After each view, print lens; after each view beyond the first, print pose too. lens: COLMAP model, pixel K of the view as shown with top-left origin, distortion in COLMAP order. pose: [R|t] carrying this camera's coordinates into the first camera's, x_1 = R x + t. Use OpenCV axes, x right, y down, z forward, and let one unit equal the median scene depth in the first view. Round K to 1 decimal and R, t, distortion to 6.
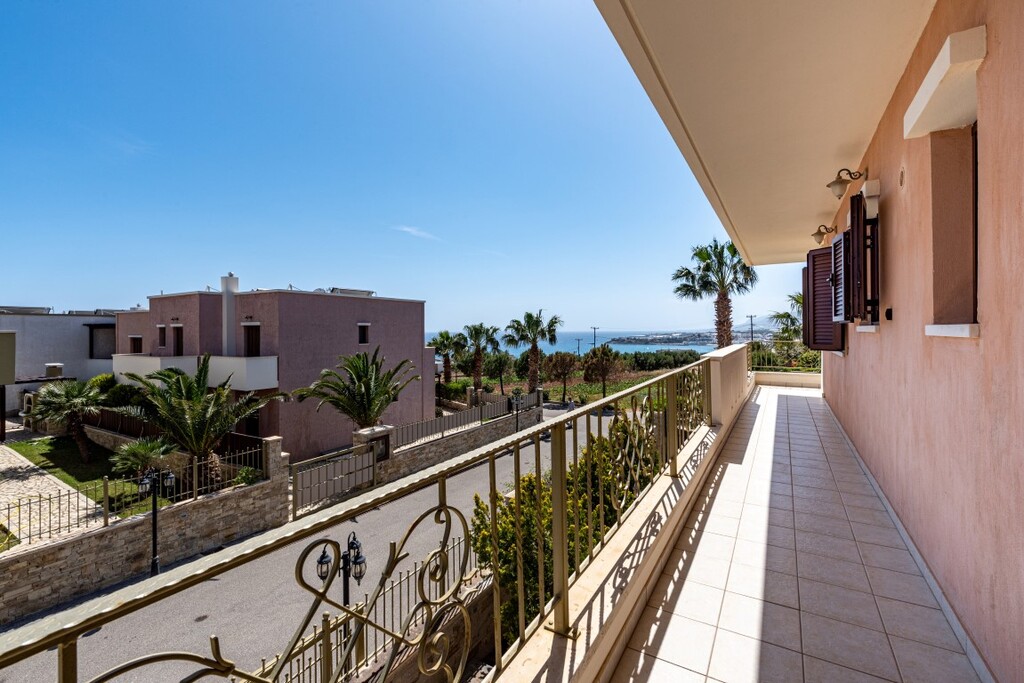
lens RADIAL K [[444.1, 0, 513.6], [0, 444.1, 331.4], [0, 0, 1]] dist [-0.001139, -0.000198]
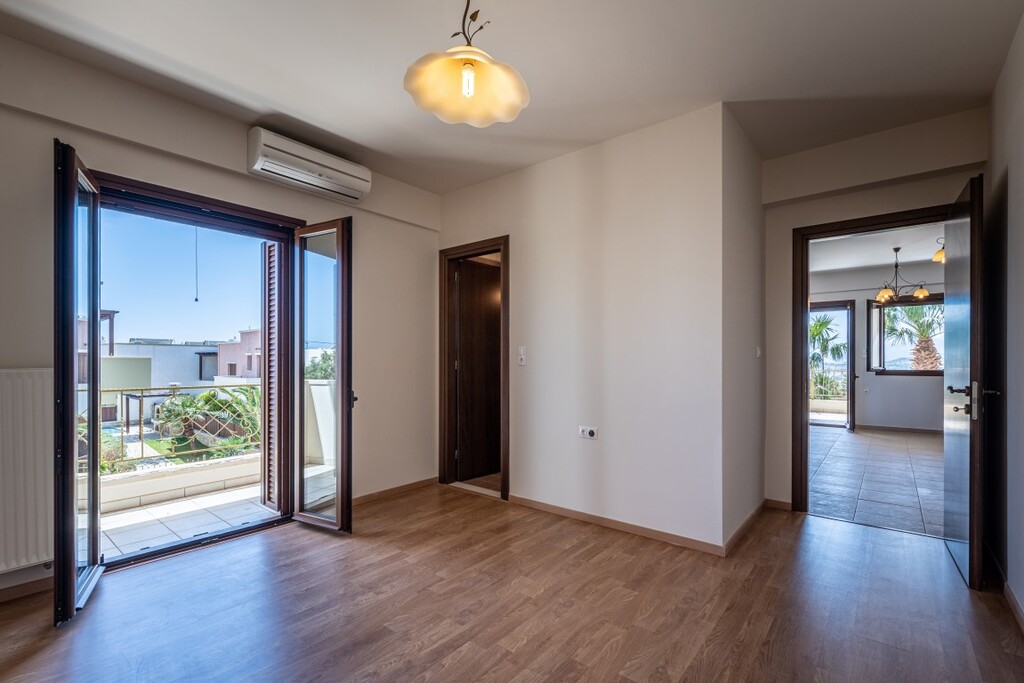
lens RADIAL K [[444.1, 0, 508.7], [0, 444.1, 364.8], [0, 0, 1]] dist [-0.001139, -0.000198]
pose [[0.987228, 0.009783, -0.159013, 0.136080], [-0.008920, 0.999941, 0.006139, 0.003609], [0.159063, -0.004642, 0.987257, -0.128054]]
